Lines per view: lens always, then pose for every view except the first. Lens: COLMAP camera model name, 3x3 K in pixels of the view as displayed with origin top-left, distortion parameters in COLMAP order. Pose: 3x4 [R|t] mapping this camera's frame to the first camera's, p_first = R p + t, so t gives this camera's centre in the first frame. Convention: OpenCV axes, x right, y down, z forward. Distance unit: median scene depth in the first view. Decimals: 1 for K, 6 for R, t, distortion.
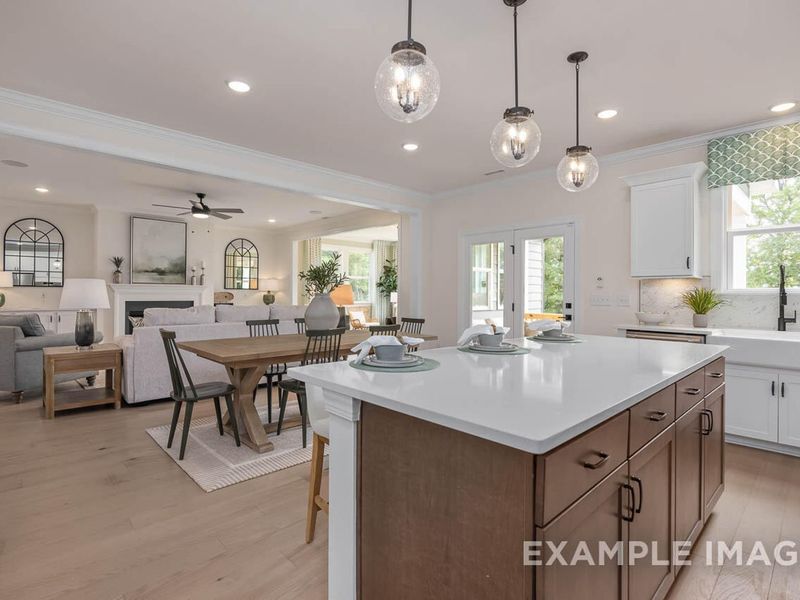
lens RADIAL K [[411.1, 0, 400.0], [0, 411.1, 300.0], [0, 0, 1]] dist [-0.003619, -0.000466]
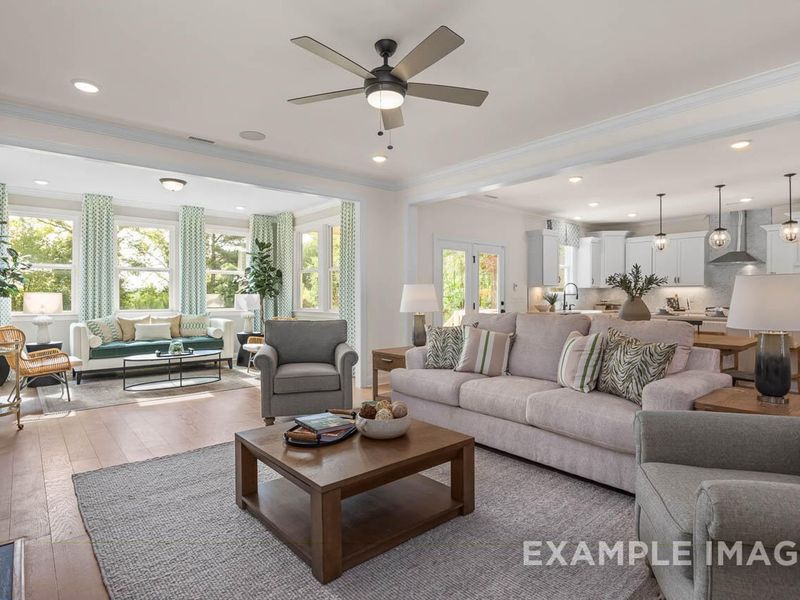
lens RADIAL K [[451.2, 0, 404.5], [0, 451.2, 300.2], [0, 0, 1]] dist [-0.002113, -0.000113]
pose [[0.051055, -0.017180, 0.998548, -1.147153], [0.016023, 0.999737, 0.016381, -0.027170], [-0.998567, 0.015164, 0.051317, 1.205415]]
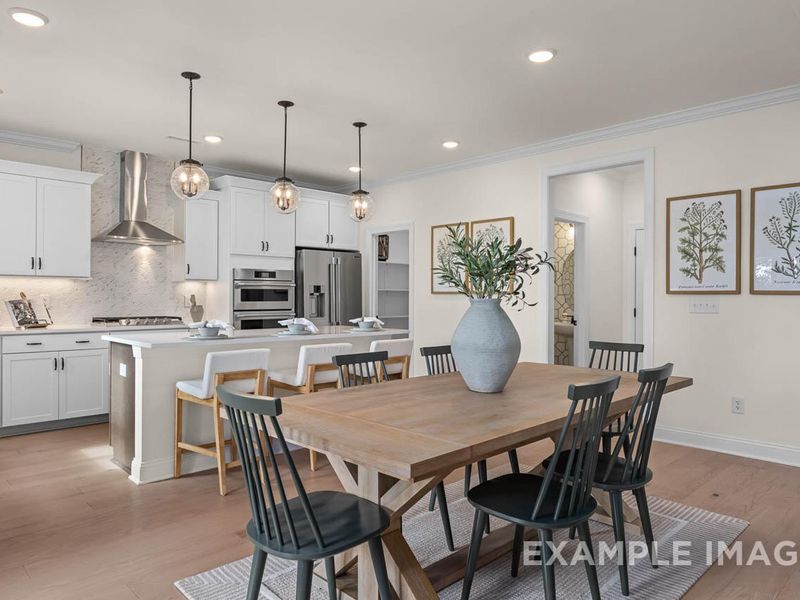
lens RADIAL K [[538.4, 0, 396.5], [0, 538.4, 304.3], [0, 0, 1]] dist [0.002392, 0.001402]
pose [[-0.999854, -0.016517, -0.004280, -0.046565], [-0.016655, 0.999261, 0.034642, -0.029447], [0.003705, 0.034708, -0.999391, 1.229324]]
